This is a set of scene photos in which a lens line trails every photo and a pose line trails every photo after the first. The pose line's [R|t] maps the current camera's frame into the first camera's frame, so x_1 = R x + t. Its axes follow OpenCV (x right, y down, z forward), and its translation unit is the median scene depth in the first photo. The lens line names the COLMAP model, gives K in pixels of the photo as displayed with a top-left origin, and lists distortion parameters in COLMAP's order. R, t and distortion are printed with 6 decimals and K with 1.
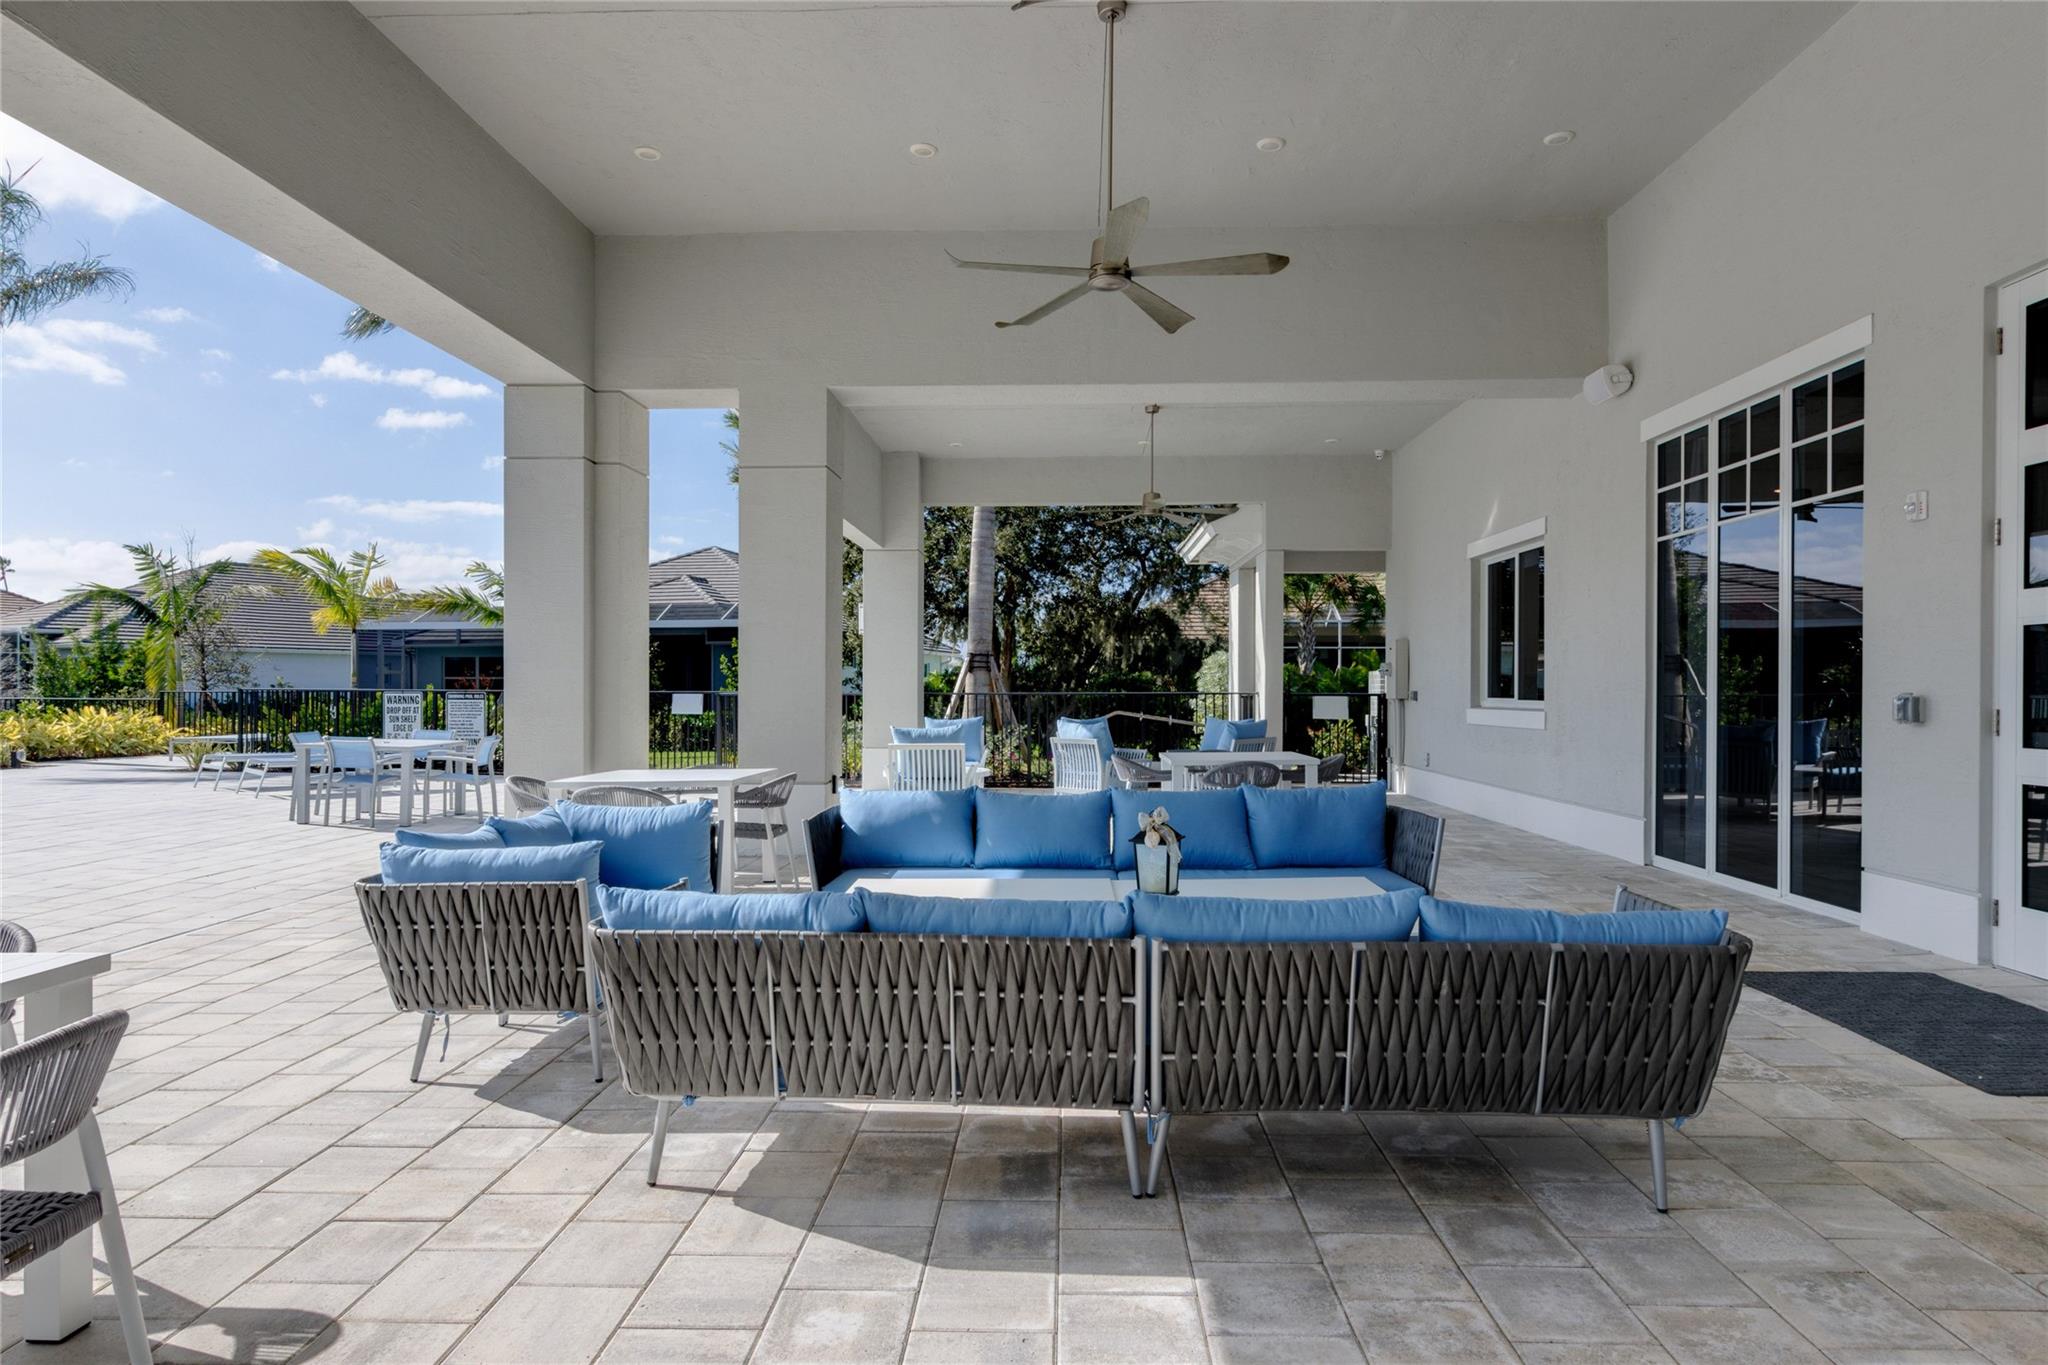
lens RADIAL K [[1154.5, 0, 1025.1], [0, 1154.5, 687.4], [0, 0, 1]] dist [0.002042, -0.001855]
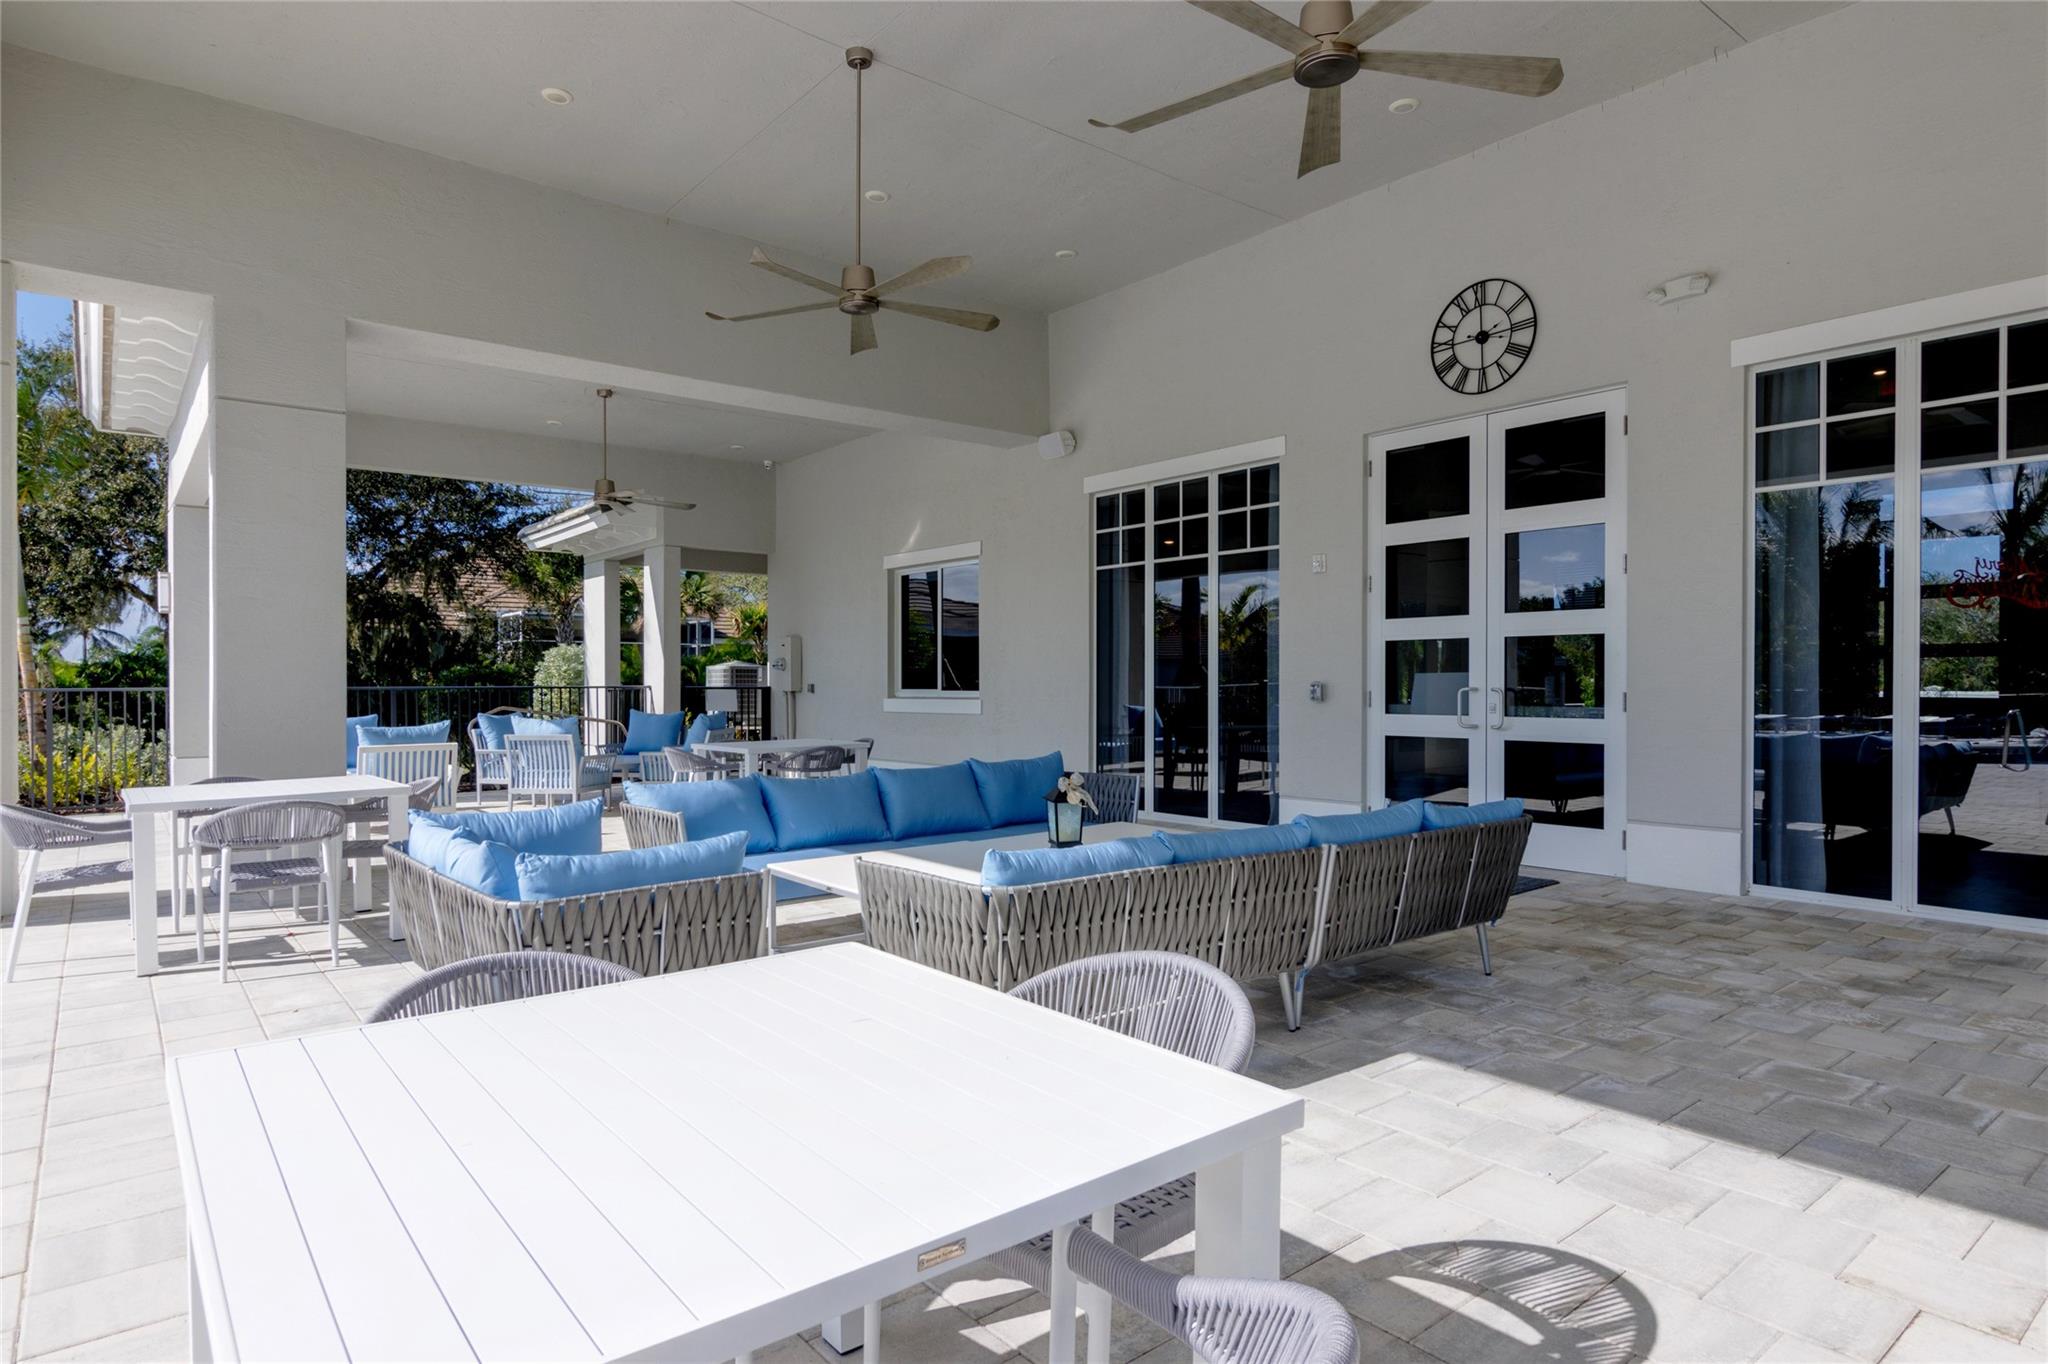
lens RADIAL K [[1154.5, 0, 1028.2], [0, 1154.5, 684.7], [0, 0, 1]] dist [0.002042, -0.001855]
pose [[0.748720, -0.001075, 0.662886, -0.493021], [0.000483, 0.999999, 0.001076, 0.005757], [-0.662887, -0.000486, 0.748720, 0.067803]]
